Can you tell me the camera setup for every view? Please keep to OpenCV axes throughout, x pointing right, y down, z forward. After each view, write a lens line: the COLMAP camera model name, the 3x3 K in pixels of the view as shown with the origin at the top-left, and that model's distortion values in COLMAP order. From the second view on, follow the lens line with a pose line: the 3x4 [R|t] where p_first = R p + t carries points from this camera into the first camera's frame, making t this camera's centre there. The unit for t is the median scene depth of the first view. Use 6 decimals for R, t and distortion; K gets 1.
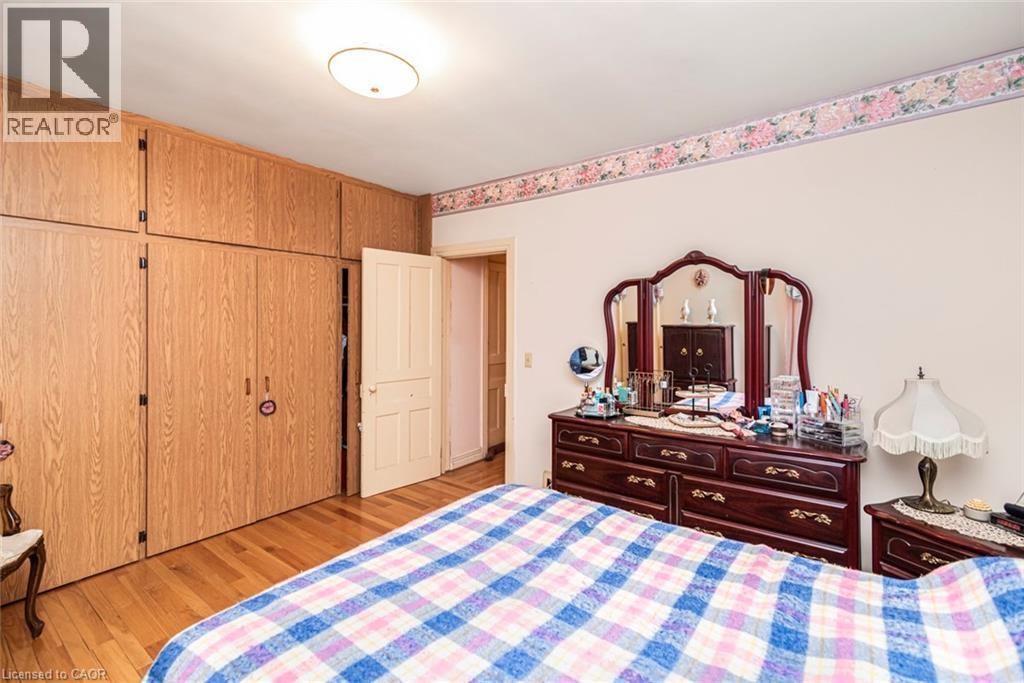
lens RADIAL K [[469.8, 0, 513.3], [0, 469.8, 333.1], [0, 0, 1]] dist [0.010509, -0.000439]
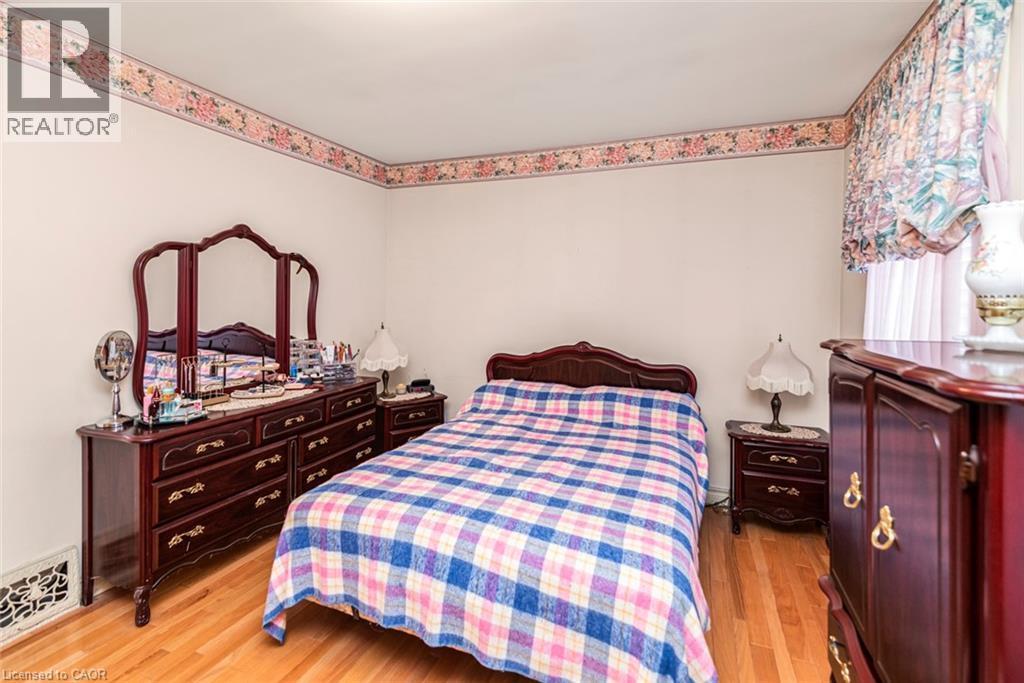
lens RADIAL K [[469.8, 0, 514.6], [0, 469.8, 297.9], [0, 0, 1]] dist [0.010509, -0.000439]
pose [[-0.288815, -0.001589, 0.957384, -0.932967], [0.007022, 0.999968, 0.003778, -0.024196], [-0.957359, 0.007814, -0.288795, 0.932606]]
